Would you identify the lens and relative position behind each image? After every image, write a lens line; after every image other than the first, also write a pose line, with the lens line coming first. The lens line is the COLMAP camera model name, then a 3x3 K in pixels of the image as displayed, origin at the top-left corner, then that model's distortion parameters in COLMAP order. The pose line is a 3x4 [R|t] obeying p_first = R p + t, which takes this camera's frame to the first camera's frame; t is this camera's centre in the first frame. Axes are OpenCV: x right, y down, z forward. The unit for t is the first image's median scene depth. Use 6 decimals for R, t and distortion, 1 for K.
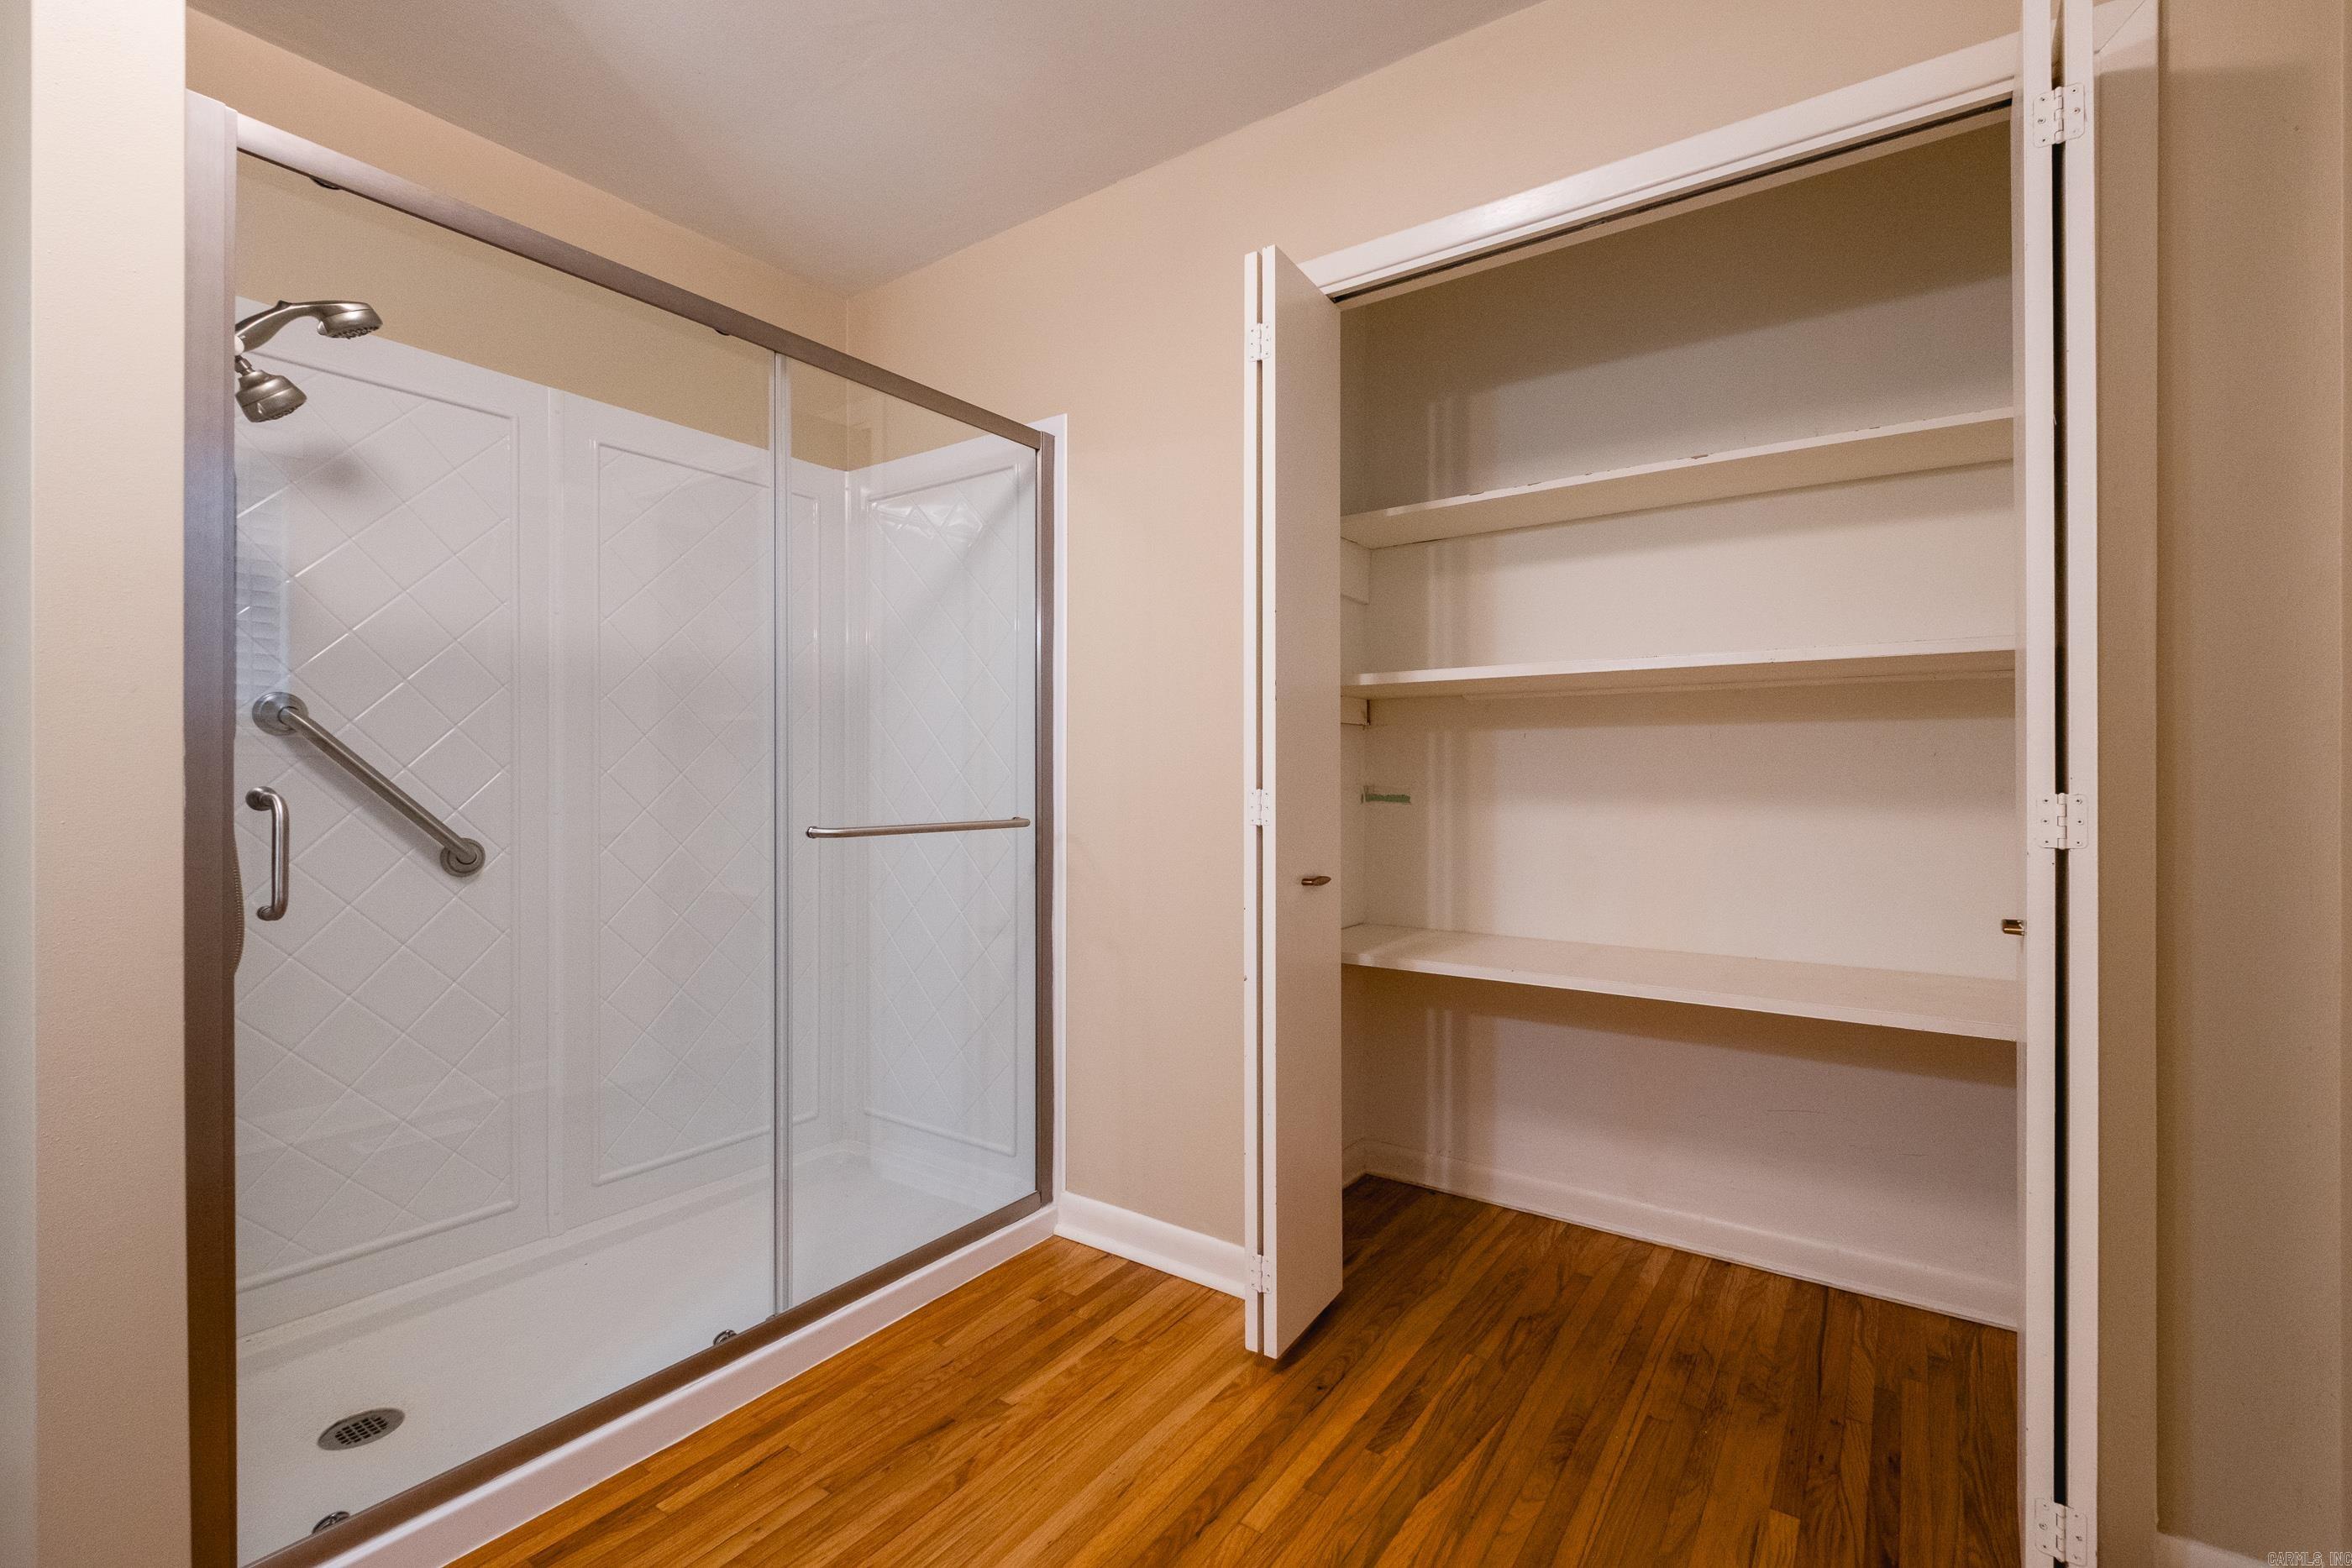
lens RADIAL K [[1026.7, 0, 1194.5], [0, 1026.7, 781.0], [0, 0, 1]] dist [0.008565, -0.000335]
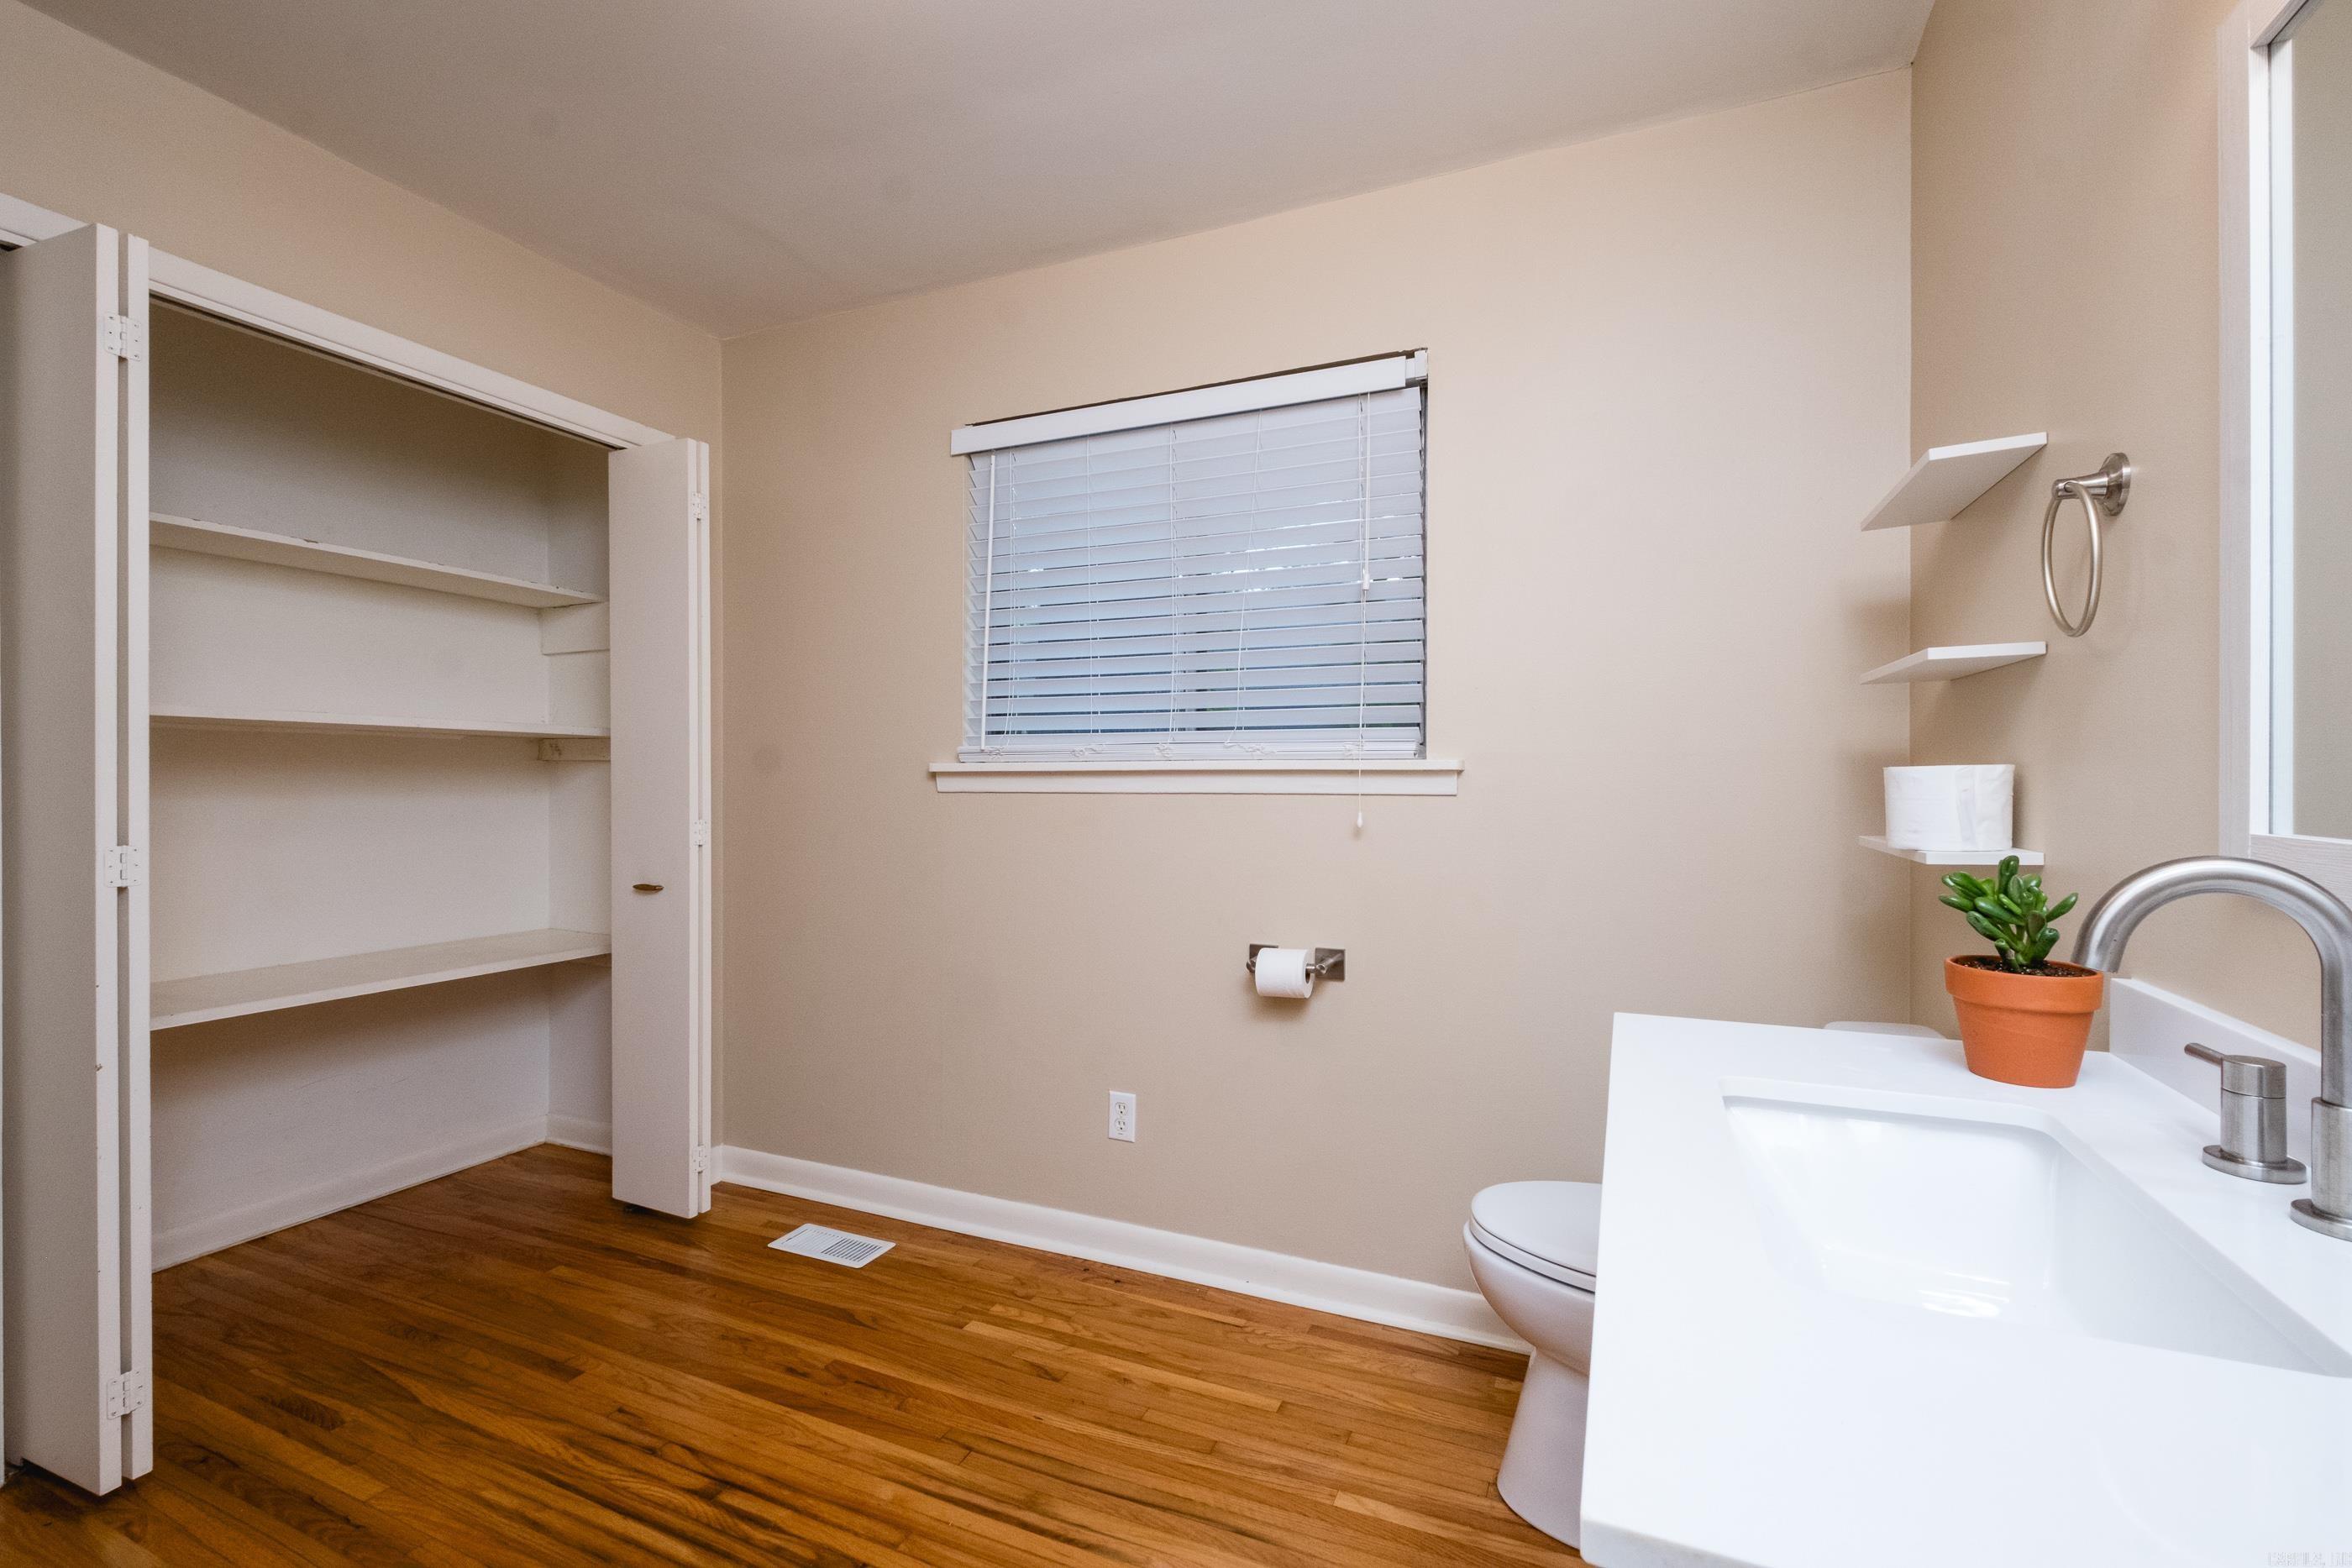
lens RADIAL K [[1021.5, 0, 1168.1], [0, 1021.5, 809.9], [0, 0, 1]] dist [-0.001818, -0.000842]
pose [[-0.184580, -0.028658, 0.982400, -0.999669], [-0.002680, 0.999586, 0.028656, -0.051818], [-0.982814, 0.002656, -0.184580, 0.295831]]
